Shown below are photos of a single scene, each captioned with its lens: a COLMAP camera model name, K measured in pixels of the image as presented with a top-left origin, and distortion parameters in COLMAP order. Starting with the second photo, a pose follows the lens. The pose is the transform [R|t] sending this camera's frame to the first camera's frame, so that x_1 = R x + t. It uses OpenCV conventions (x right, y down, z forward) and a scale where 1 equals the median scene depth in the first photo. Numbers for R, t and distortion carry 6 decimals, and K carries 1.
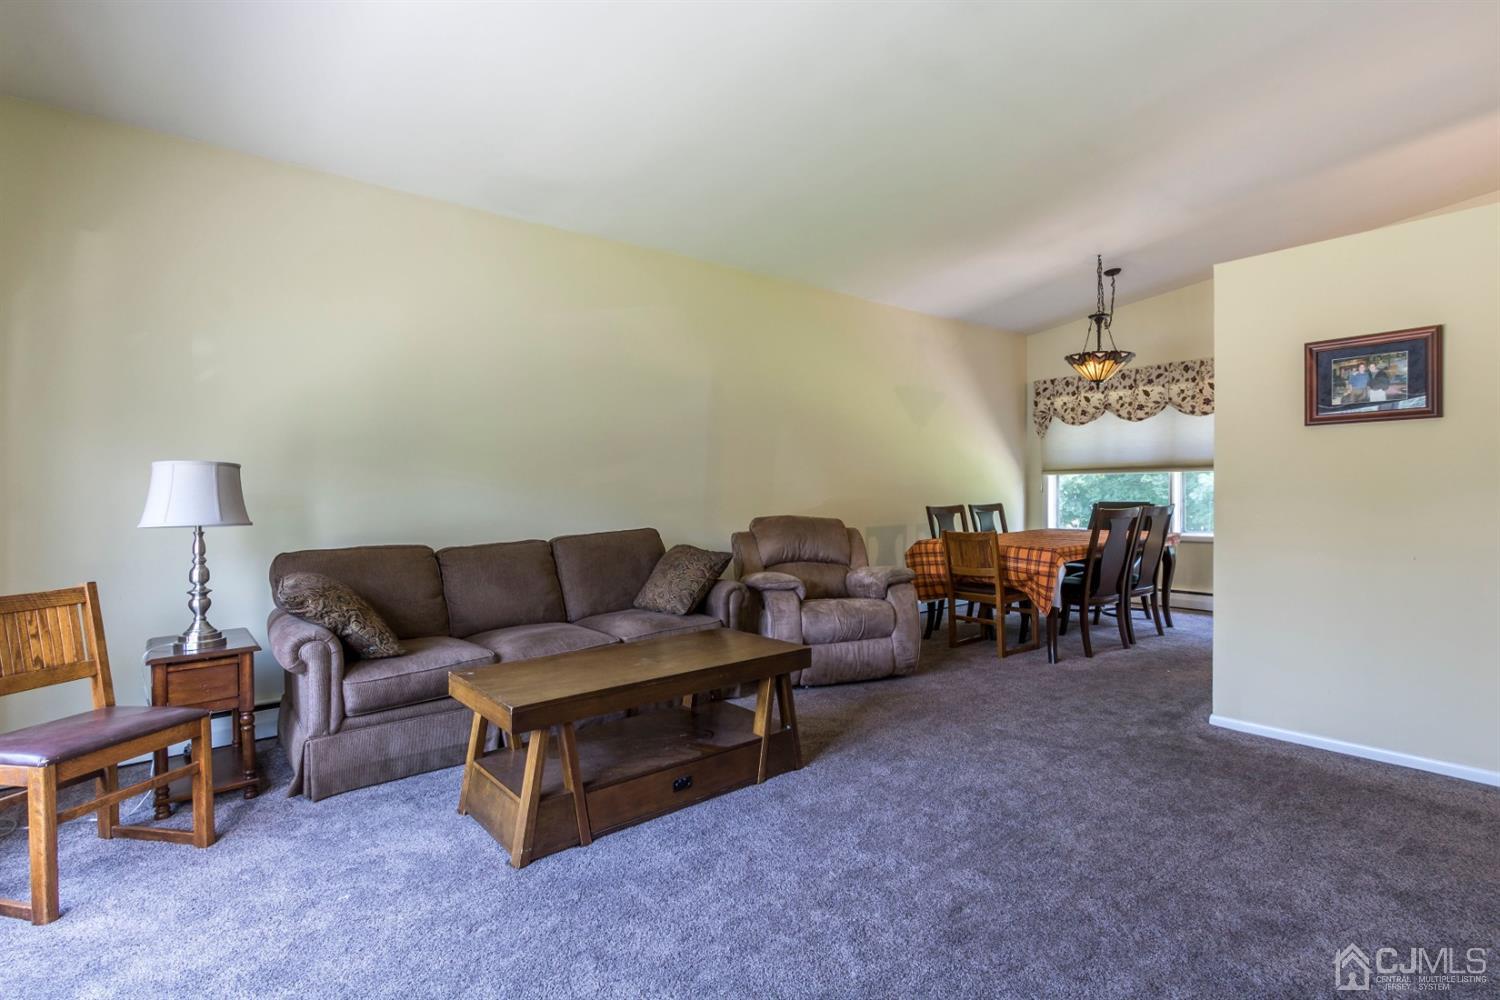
lens RADIAL K [[724.9, 0, 771.7], [0, 724.9, 504.9], [0, 0, 1]] dist [0.002883, -0.000386]
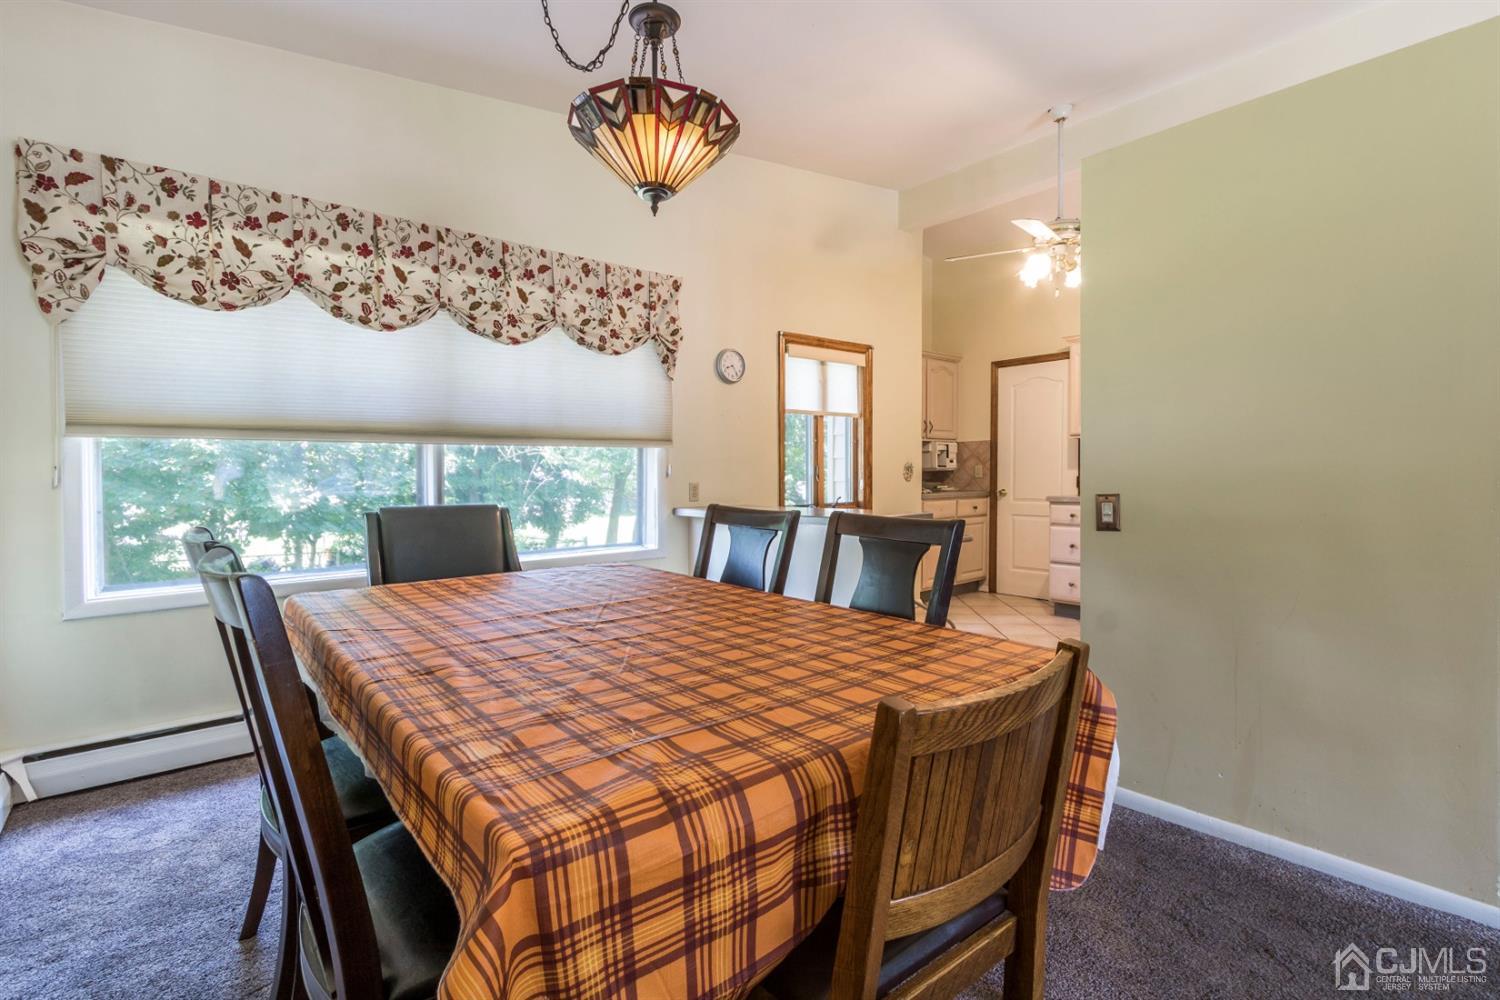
lens RADIAL K [[690.6, 0, 738.9], [0, 690.6, 482.6], [0, 0, 1]] dist [0.003774, -0.000953]
pose [[0.010015, -0.001301, 0.999949, 0.072545], [0.027032, 0.999634, 0.001030, -0.014359], [-0.999584, 0.027020, 0.010046, 0.778732]]
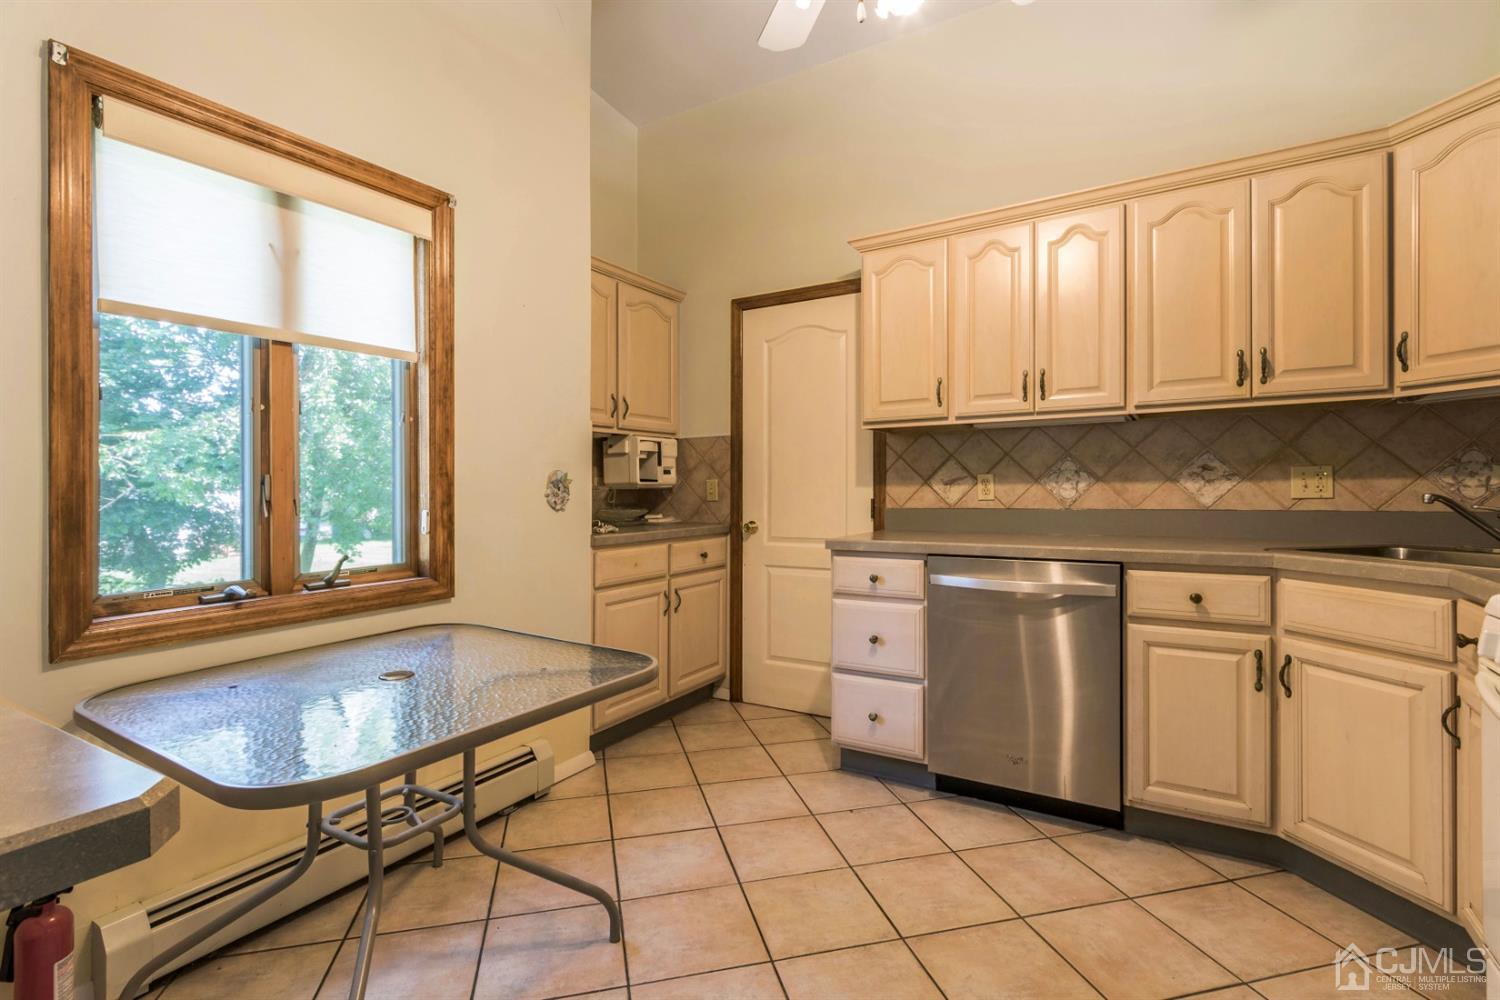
lens RADIAL K [[702.6, 0, 750.4], [0, 702.6, 479.9], [0, 0, 1]] dist [0.000096, -0.000021]
pose [[-0.321547, 0.026466, 0.946524, 0.484186], [0.030806, 0.999373, -0.017478, -0.016913], [-0.946392, 0.023538, -0.322161, 0.611141]]
